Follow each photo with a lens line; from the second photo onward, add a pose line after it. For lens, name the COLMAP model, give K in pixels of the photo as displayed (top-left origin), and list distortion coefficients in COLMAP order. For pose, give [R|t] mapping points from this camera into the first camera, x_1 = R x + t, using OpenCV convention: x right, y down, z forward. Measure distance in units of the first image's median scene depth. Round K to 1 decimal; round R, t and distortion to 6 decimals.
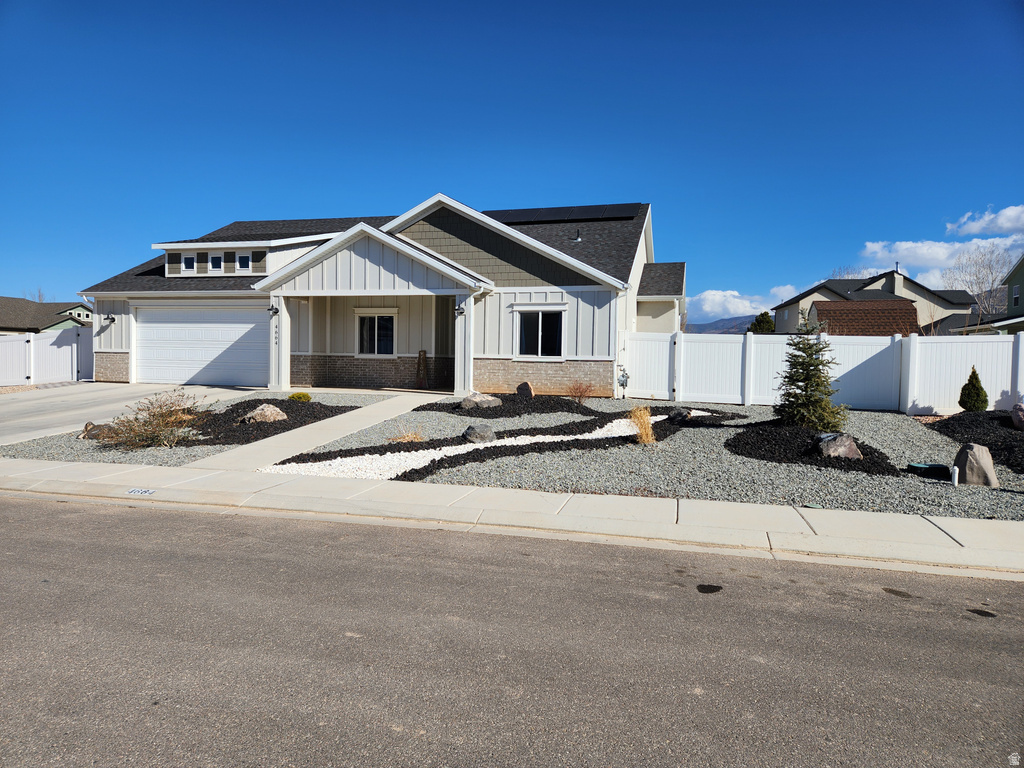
lens RADIAL K [[681.7, 0, 511.8], [0, 681.7, 385.0], [0, 0, 1]] dist [0.050820, -0.001063]
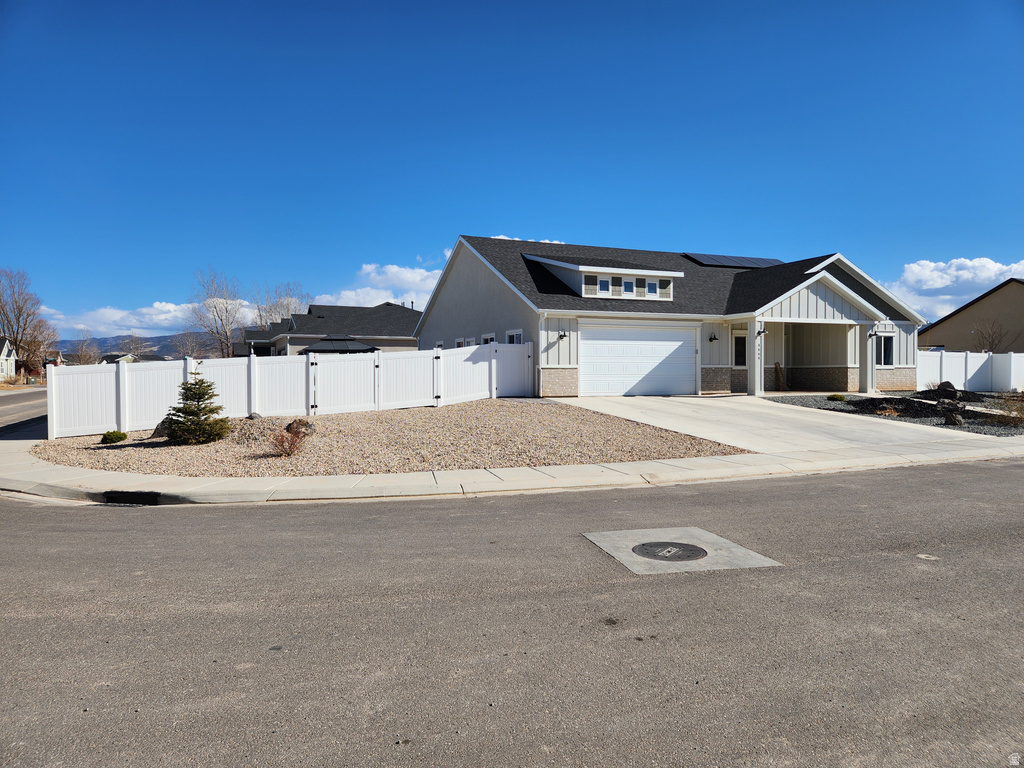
lens RADIAL K [[681.7, 0, 509.3], [0, 681.7, 383.4], [0, 0, 1]] dist [0.050820, -0.001063]
pose [[0.779124, -0.027709, 0.626257, -1.285256], [0.038606, 0.999247, -0.003818, -0.023110], [-0.625680, 0.027152, 0.779607, 0.254796]]
